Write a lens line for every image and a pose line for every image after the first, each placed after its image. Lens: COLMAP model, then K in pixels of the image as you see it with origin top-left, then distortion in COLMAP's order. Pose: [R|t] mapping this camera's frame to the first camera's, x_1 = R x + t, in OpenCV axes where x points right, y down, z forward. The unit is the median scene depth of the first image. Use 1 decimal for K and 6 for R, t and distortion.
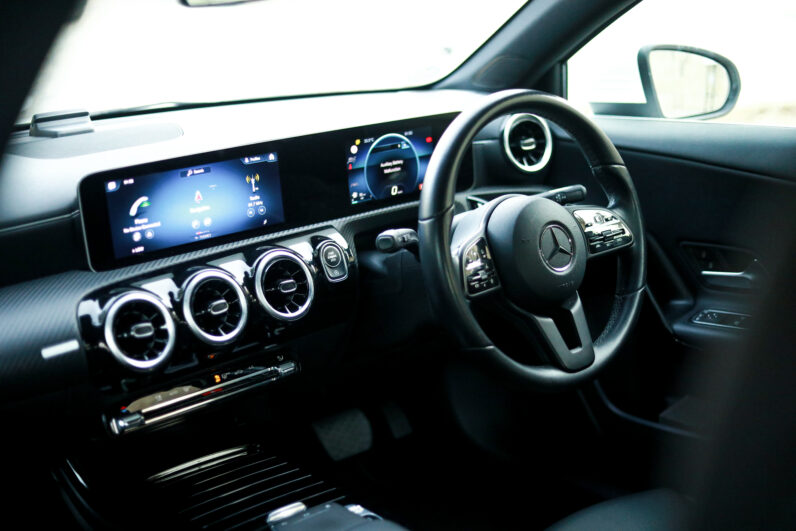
lens RADIAL K [[1143.0, 0, 398.1], [0, 1143.0, 265.2], [0, 0, 1]] dist [-0.133094, 0.000000]
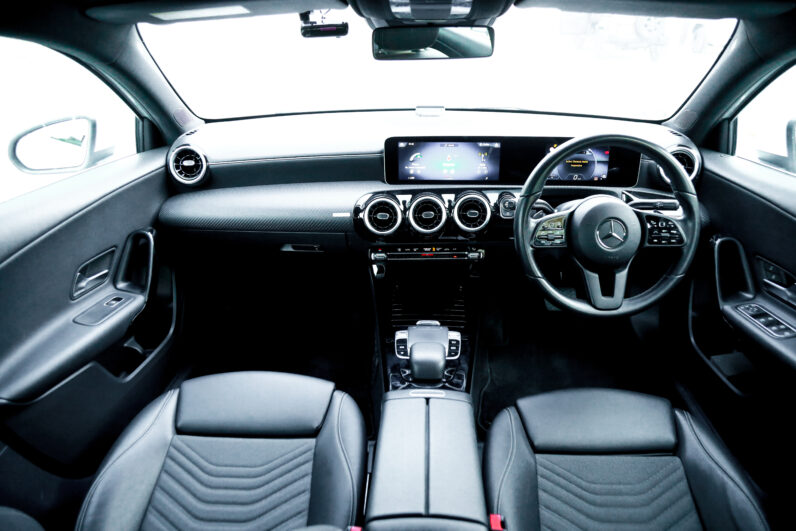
lens RADIAL K [[499.4, 0, 398.0], [0, 499.4, 264.0], [0, 0, 1]] dist [-0.035956, -0.002242]
pose [[0.754371, 0.316513, -0.575103, 0.323205], [-0.206392, 0.946014, 0.249921, -0.087220], [0.623159, -0.069836, 0.778971, 0.267259]]
